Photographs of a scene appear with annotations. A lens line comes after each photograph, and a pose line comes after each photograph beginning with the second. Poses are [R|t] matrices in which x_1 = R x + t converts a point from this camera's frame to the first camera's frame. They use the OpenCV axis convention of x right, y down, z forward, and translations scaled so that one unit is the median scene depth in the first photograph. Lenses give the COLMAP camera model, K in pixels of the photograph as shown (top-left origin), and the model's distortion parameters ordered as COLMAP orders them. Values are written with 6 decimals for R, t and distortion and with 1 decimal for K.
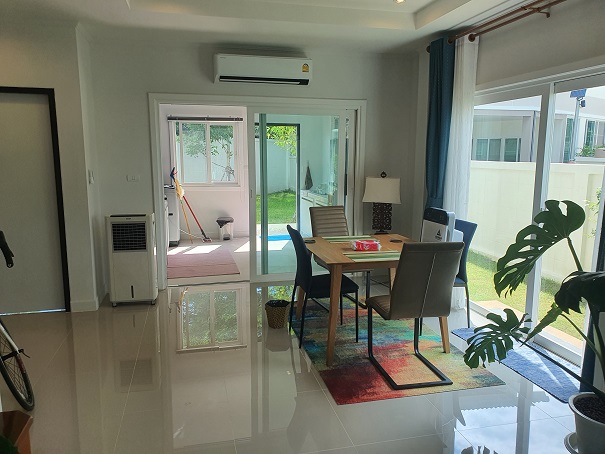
lens RADIAL K [[453.6, 0, 302.5], [0, 453.6, 227.0], [0, 0, 1]] dist [0.009929, 0.001753]
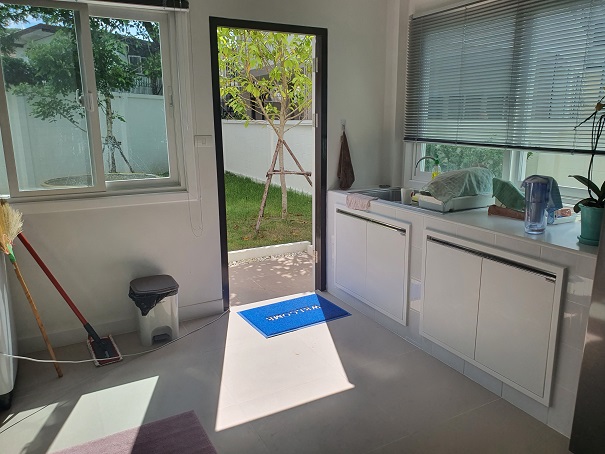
lens RADIAL K [[466.5, 0, 302.5], [0, 466.5, 227.0], [0, 0, 1]] dist [-0.069212, 0.112923]
pose [[0.966670, -0.063085, 0.248130, -0.185066], [0.045788, 0.996141, 0.074877, -0.110544], [-0.251896, -0.061020, 0.965829, 0.790512]]
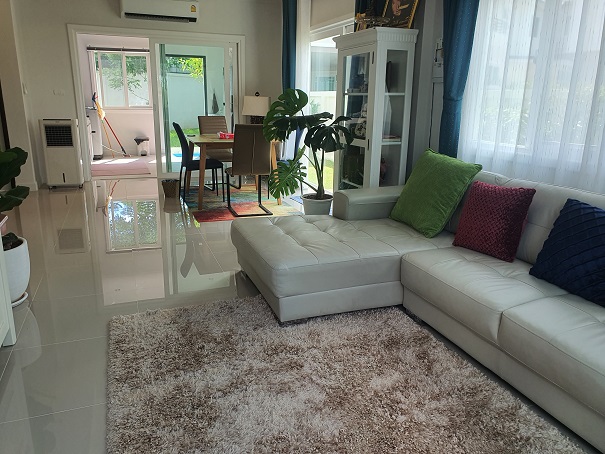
lens RADIAL K [[466.5, 0, 302.5], [0, 466.5, 227.0], [0, 0, 1]] dist [-0.069212, 0.112923]
pose [[0.992136, -0.017921, 0.123875, 0.114122], [0.003663, 0.993430, 0.114381, 0.097725], [-0.125111, -0.113028, 0.985683, -0.333267]]
